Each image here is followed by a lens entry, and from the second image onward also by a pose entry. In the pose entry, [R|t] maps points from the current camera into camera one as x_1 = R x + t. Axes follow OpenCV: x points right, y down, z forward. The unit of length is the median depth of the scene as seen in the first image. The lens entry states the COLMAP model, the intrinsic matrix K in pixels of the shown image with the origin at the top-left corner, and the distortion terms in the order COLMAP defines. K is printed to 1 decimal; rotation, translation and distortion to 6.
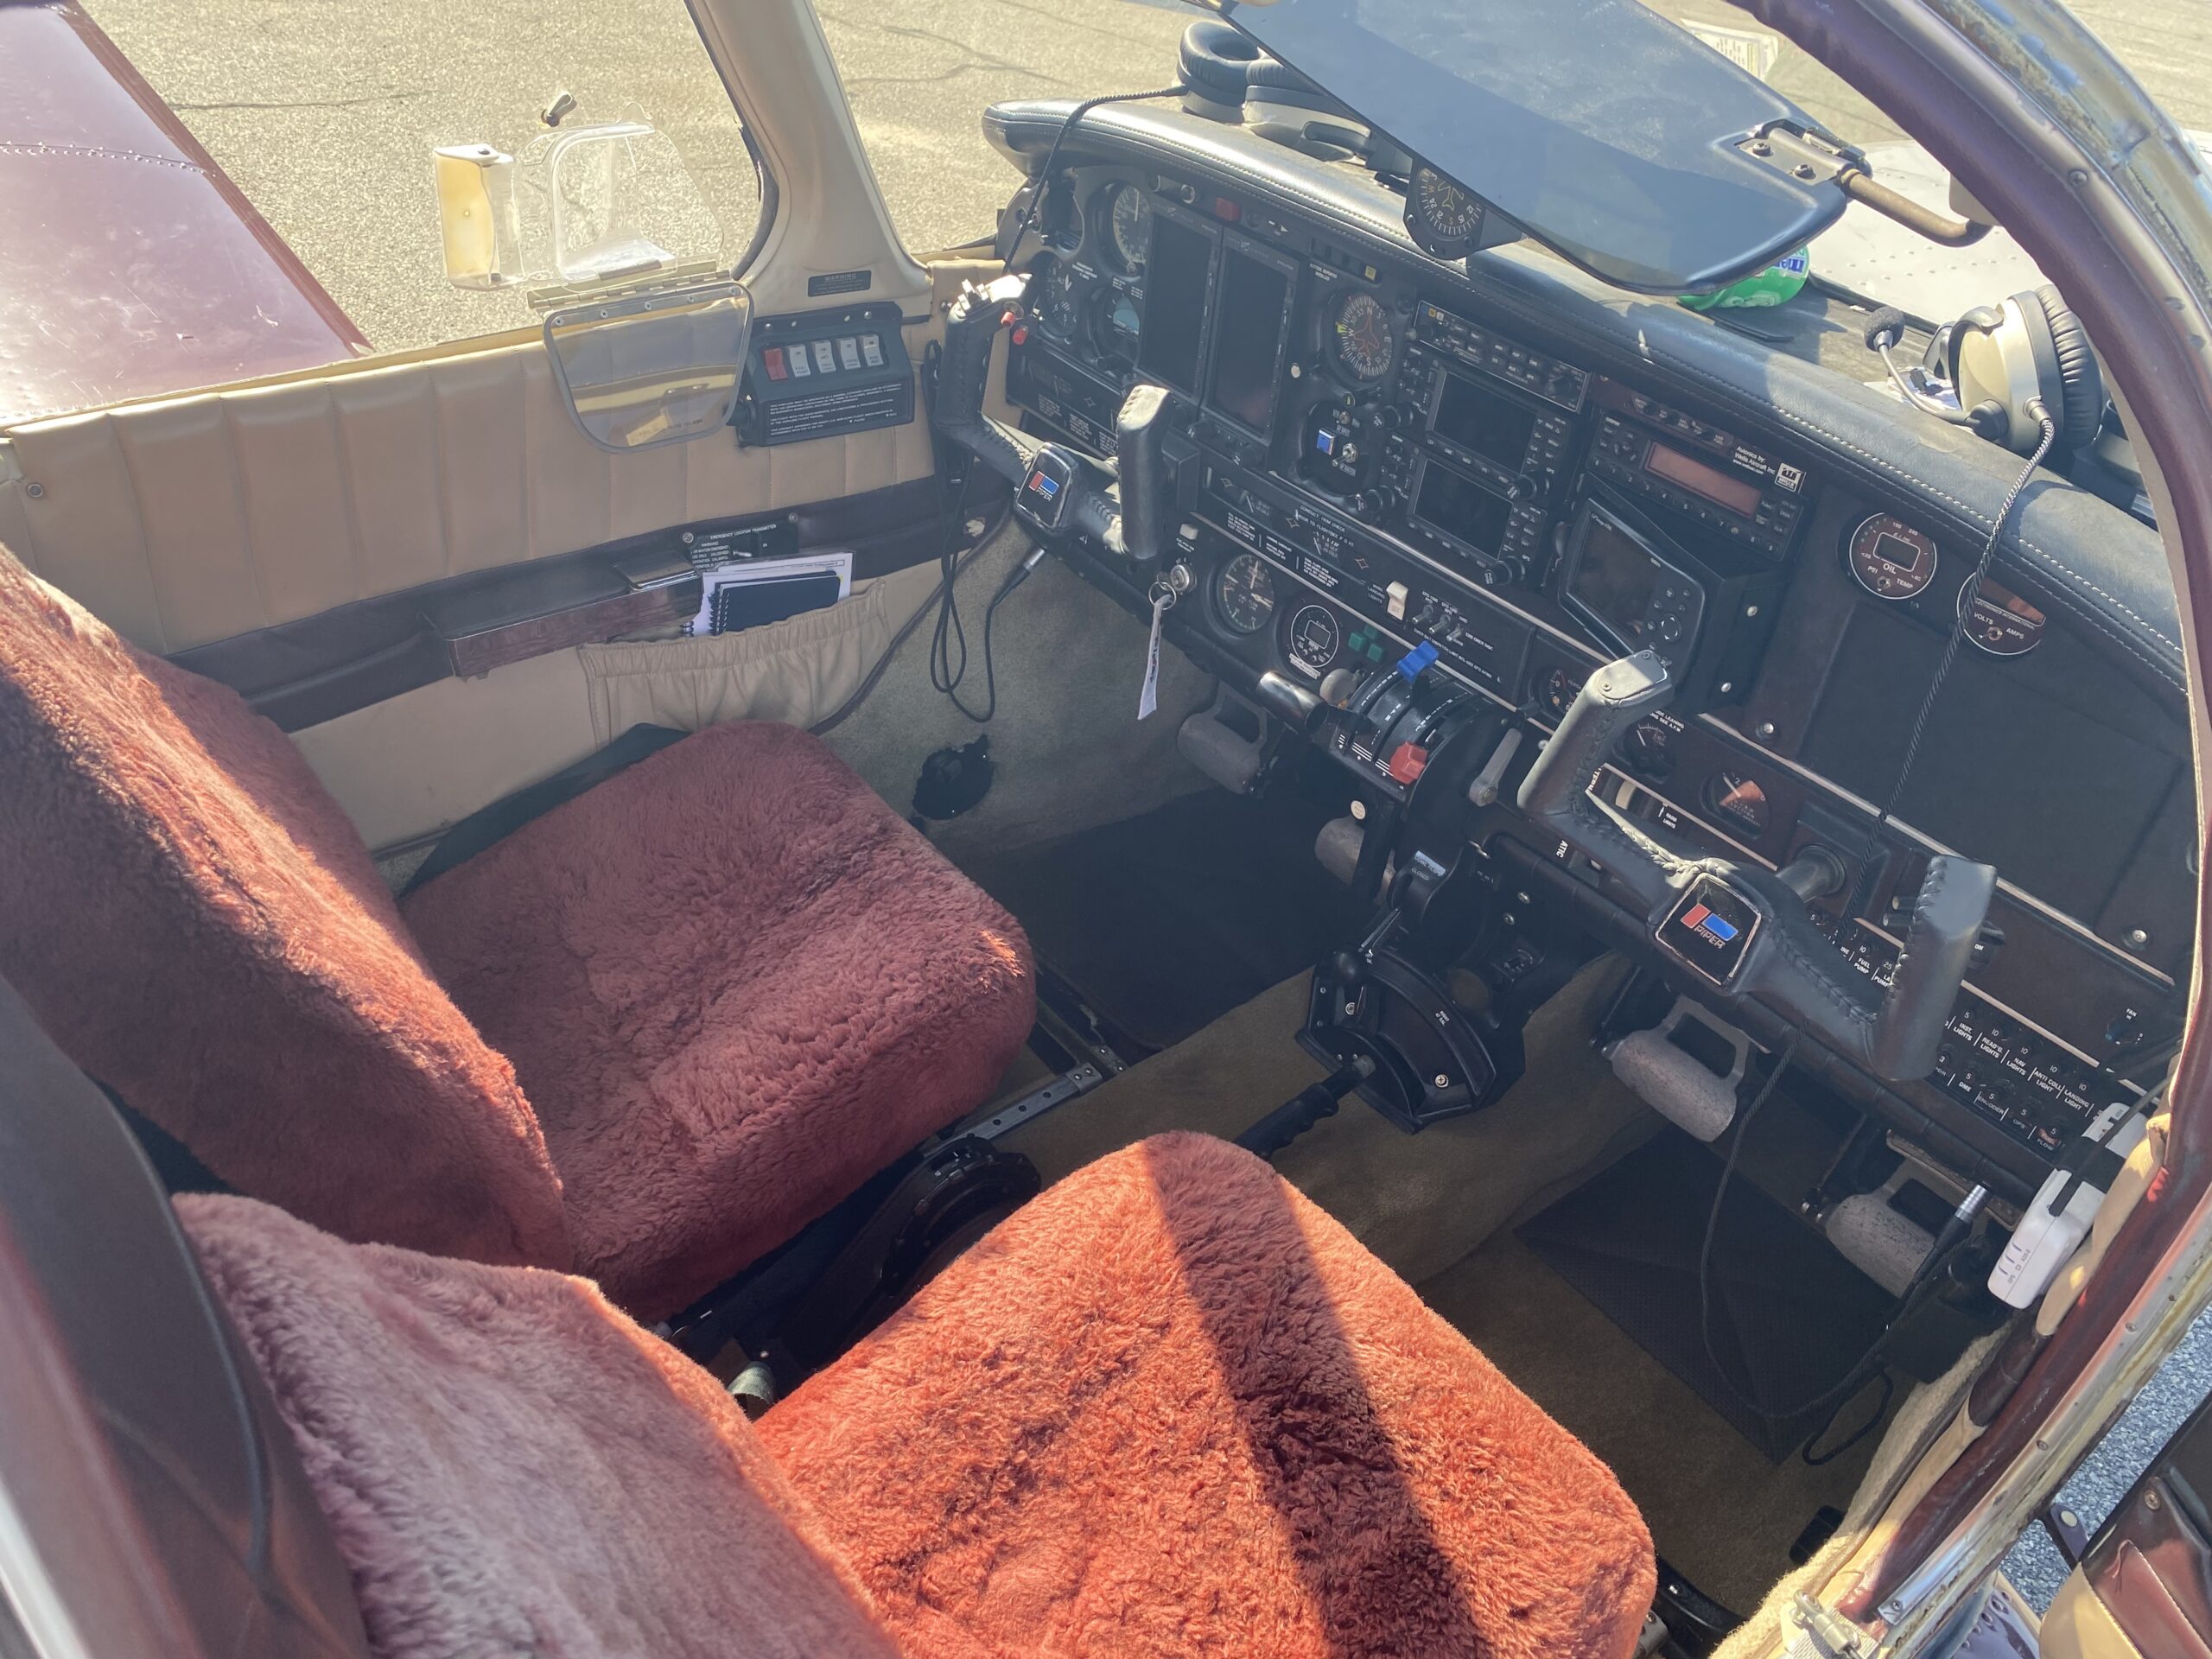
lens RADIAL K [[1686.3, 0, 1106.5], [0, 1686.3, 824.9], [0, 0, 1]] dist [0.016610, -0.013248]
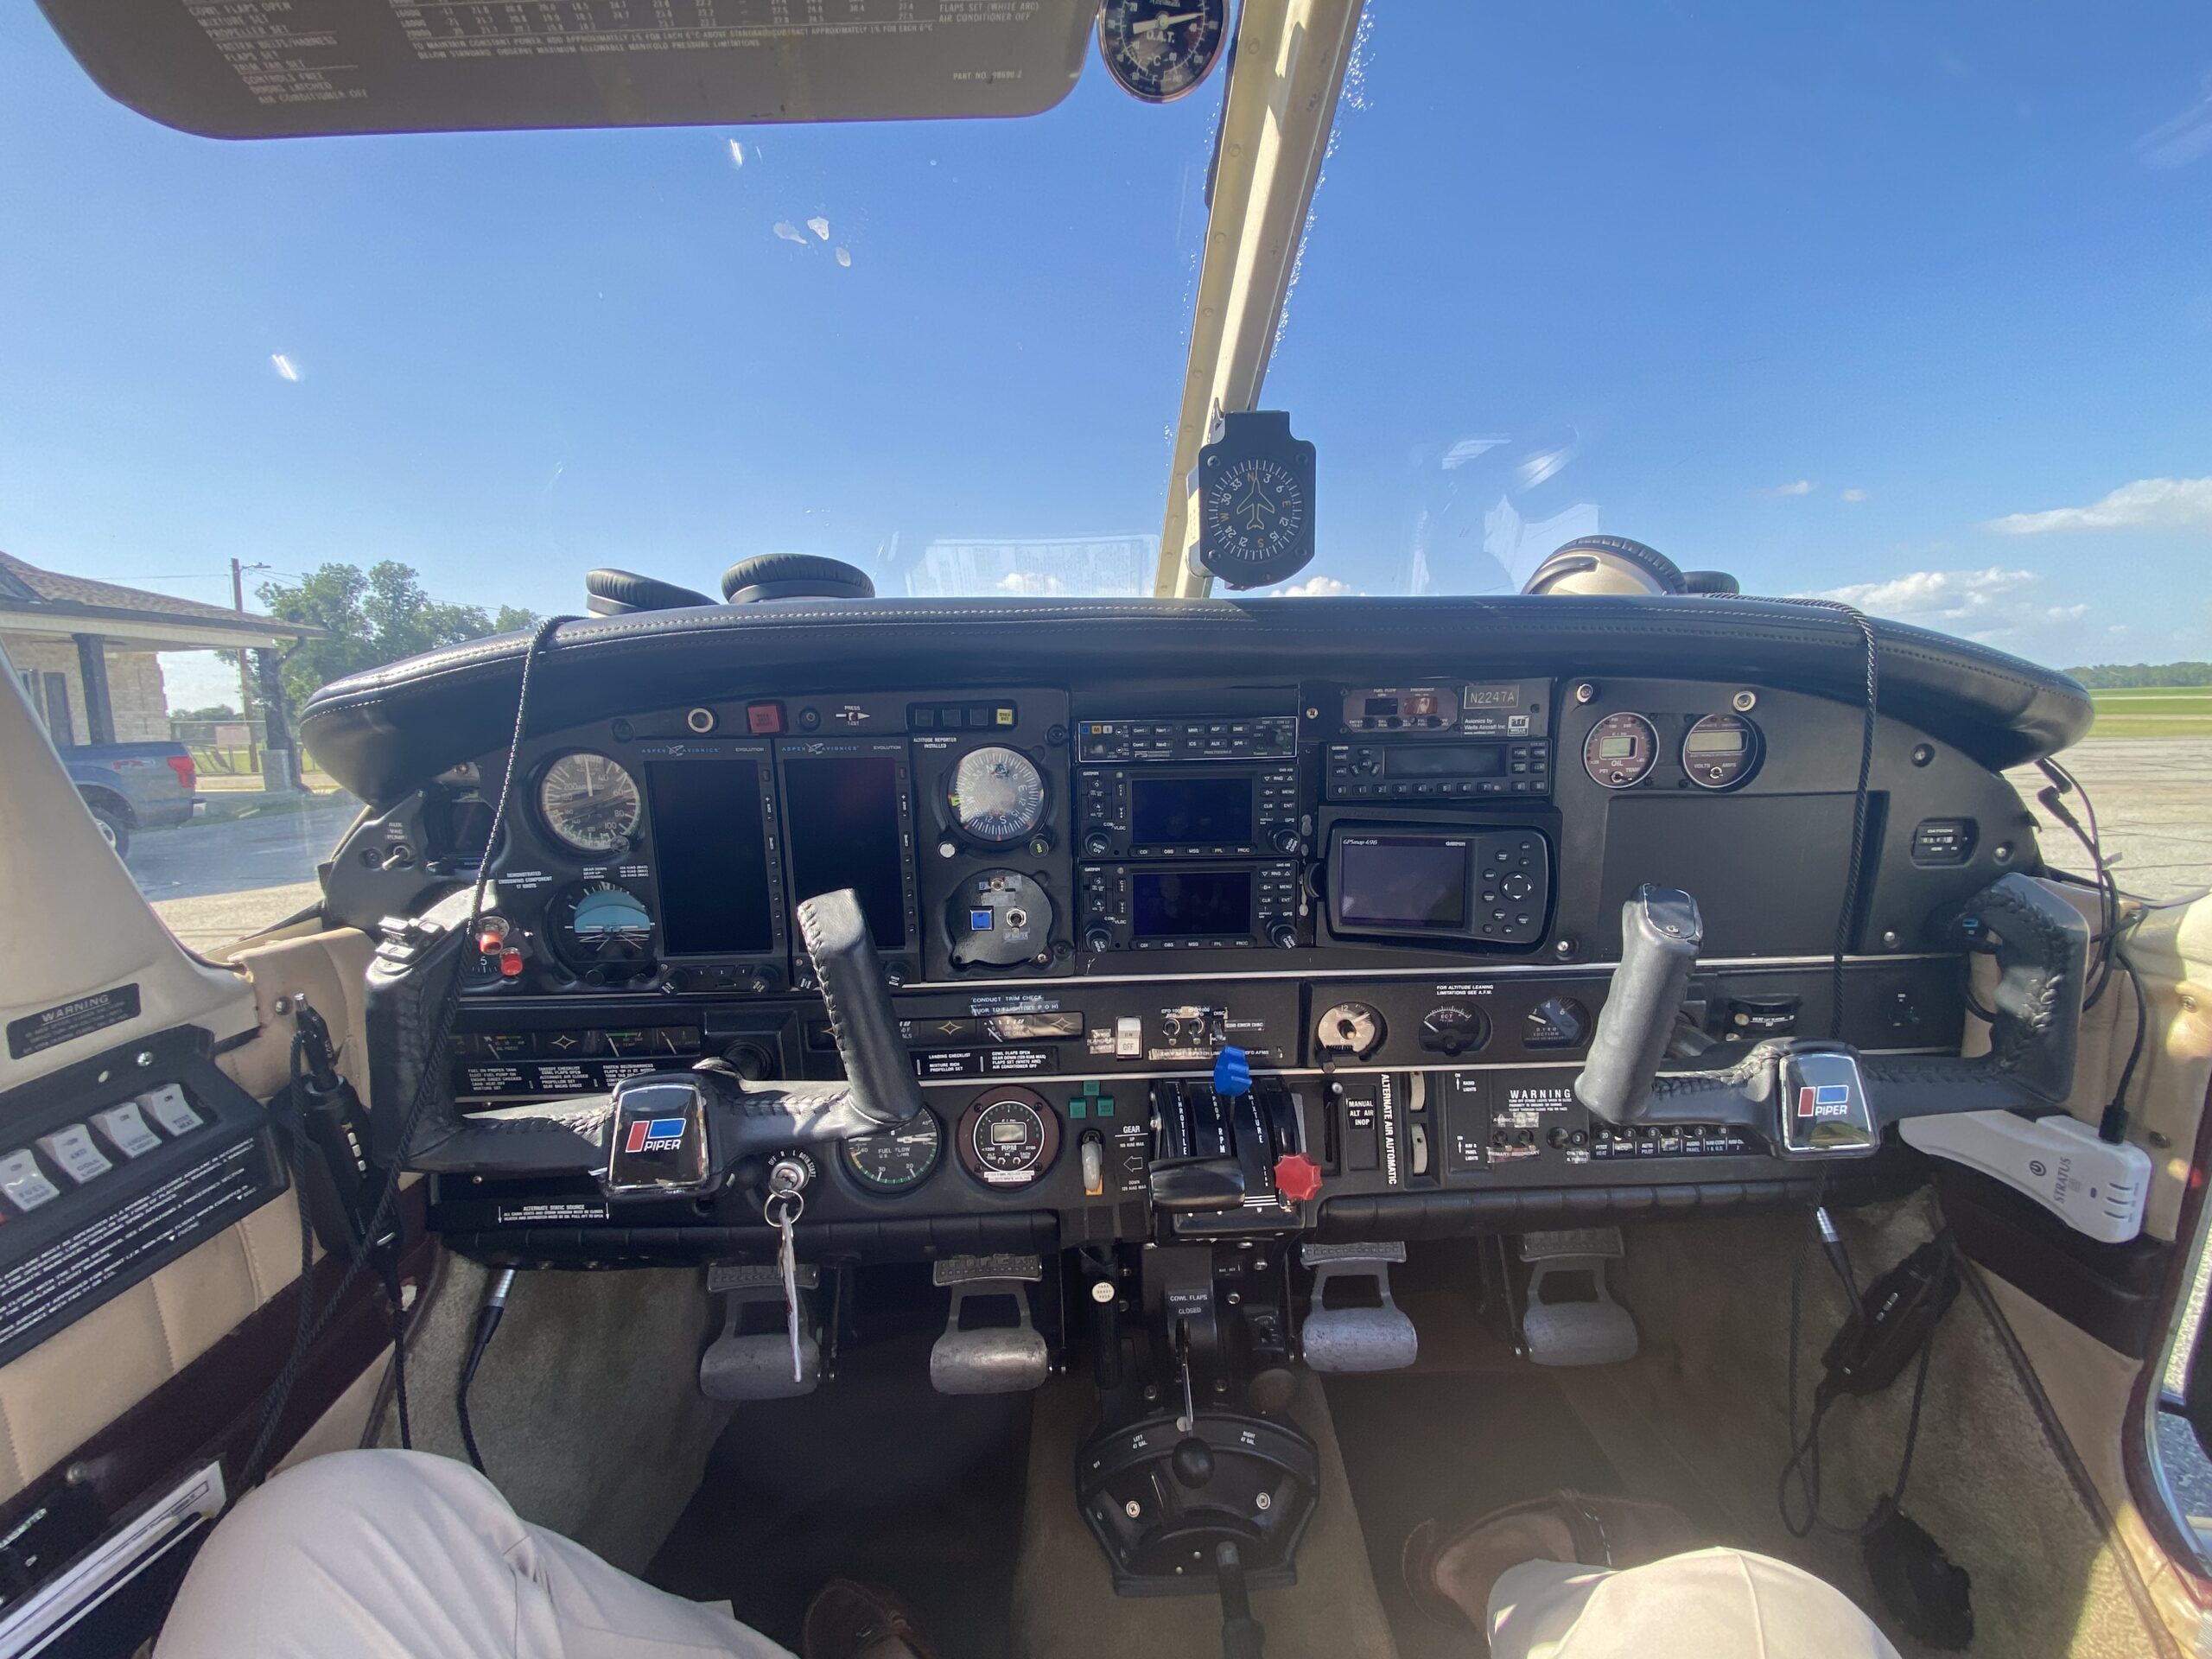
lens RADIAL K [[939.0, 0, 1104.1], [0, 939.0, 851.6], [0, 0, 1]] dist [0.008012, -0.001329]
pose [[0.591852, -0.262818, 0.761996, -0.174939], [0.539068, 0.831890, -0.131776, -0.136748], [-0.599264, 0.488760, 0.634032, 0.549888]]
